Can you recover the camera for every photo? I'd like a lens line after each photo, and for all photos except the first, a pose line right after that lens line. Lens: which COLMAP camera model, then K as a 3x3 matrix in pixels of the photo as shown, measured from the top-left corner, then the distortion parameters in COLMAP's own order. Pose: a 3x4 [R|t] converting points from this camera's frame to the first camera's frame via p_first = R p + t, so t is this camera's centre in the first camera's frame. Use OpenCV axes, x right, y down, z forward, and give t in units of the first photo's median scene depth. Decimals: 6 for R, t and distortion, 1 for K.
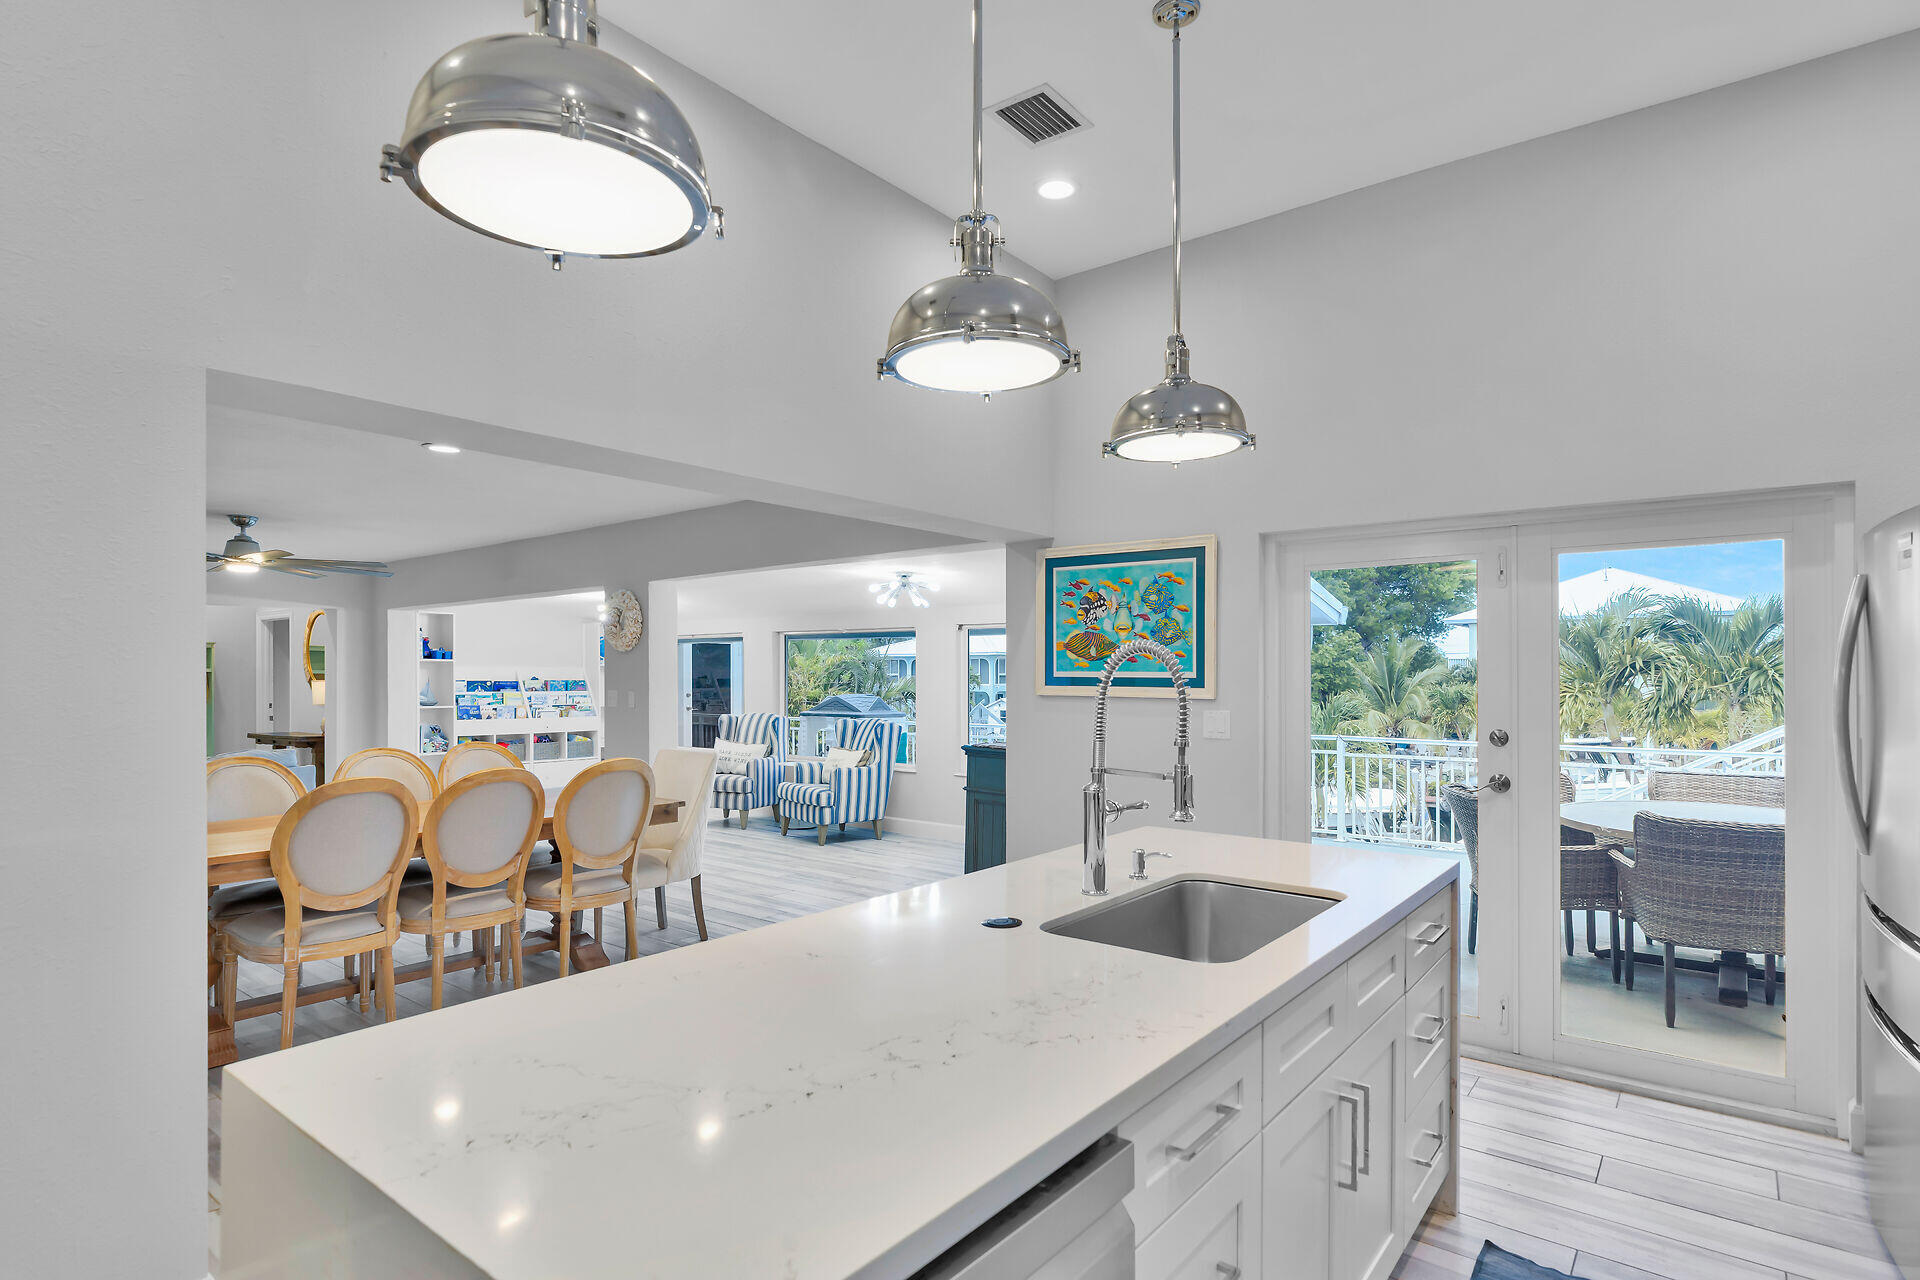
lens RADIAL K [[1000.1, 0, 963.3], [0, 1000.1, 675.6], [0, 0, 1]] dist [0.001325, 0.000081]
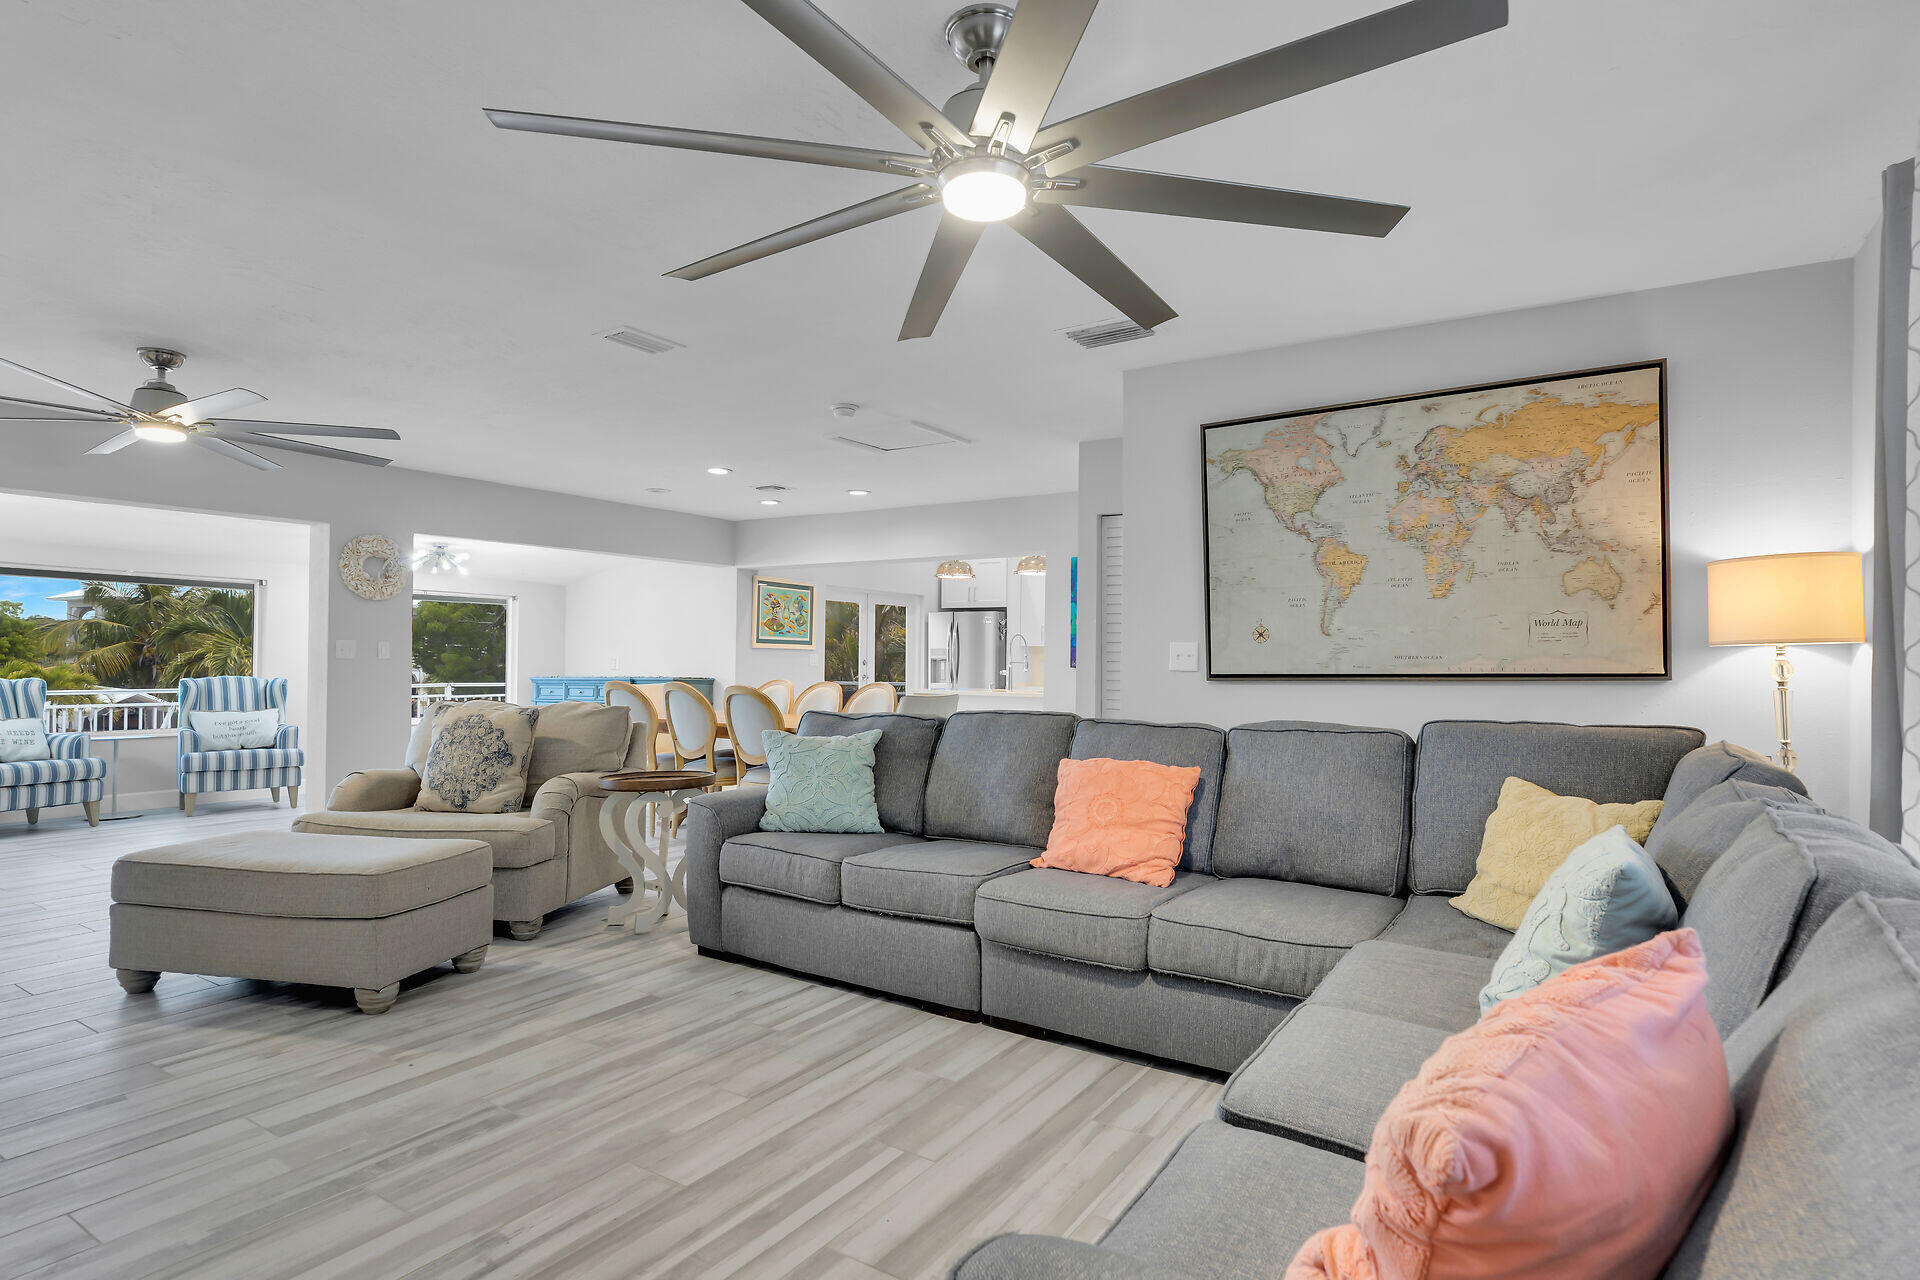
lens RADIAL K [[971.0, 0, 960.0], [0, 971.0, 640.0], [0, 0, 1]] dist [0.000198, 0.000004]
pose [[-0.092322, 0.022171, 0.995482, -1.996509], [-0.005914, 0.999722, -0.022814, 0.048404], [-0.995712, -0.007994, -0.092165, 0.809504]]
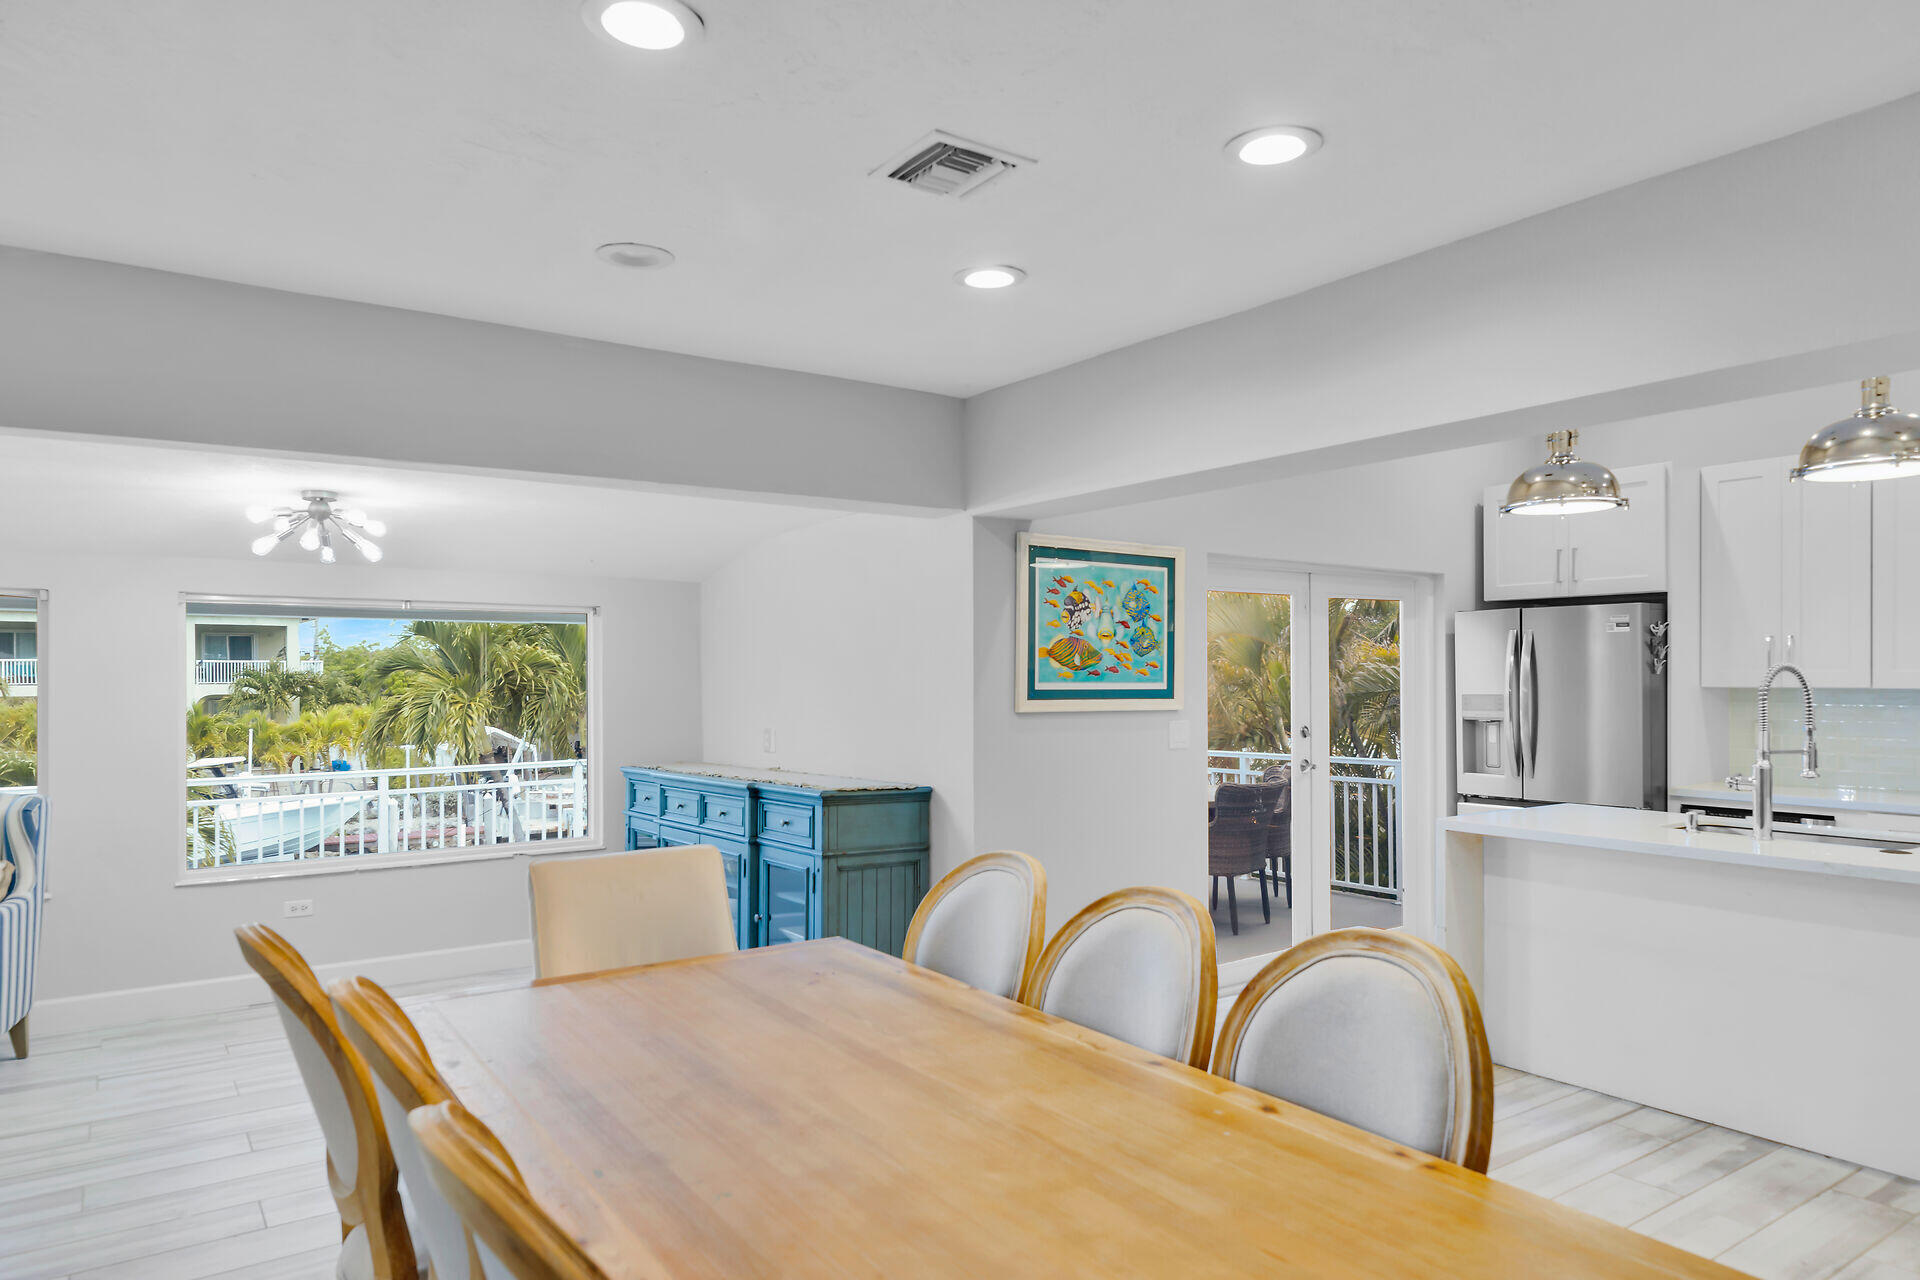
lens RADIAL K [[1147.9, 0, 961.4], [0, 1147.9, 675.6], [0, 0, 1]] dist [-0.000013, 0.000043]
pose [[0.290858, 0.002272, 0.956764, -0.870396], [0.005576, 0.999976, -0.004069, -0.006903], [-0.956750, 0.006518, 0.290838, 0.816871]]
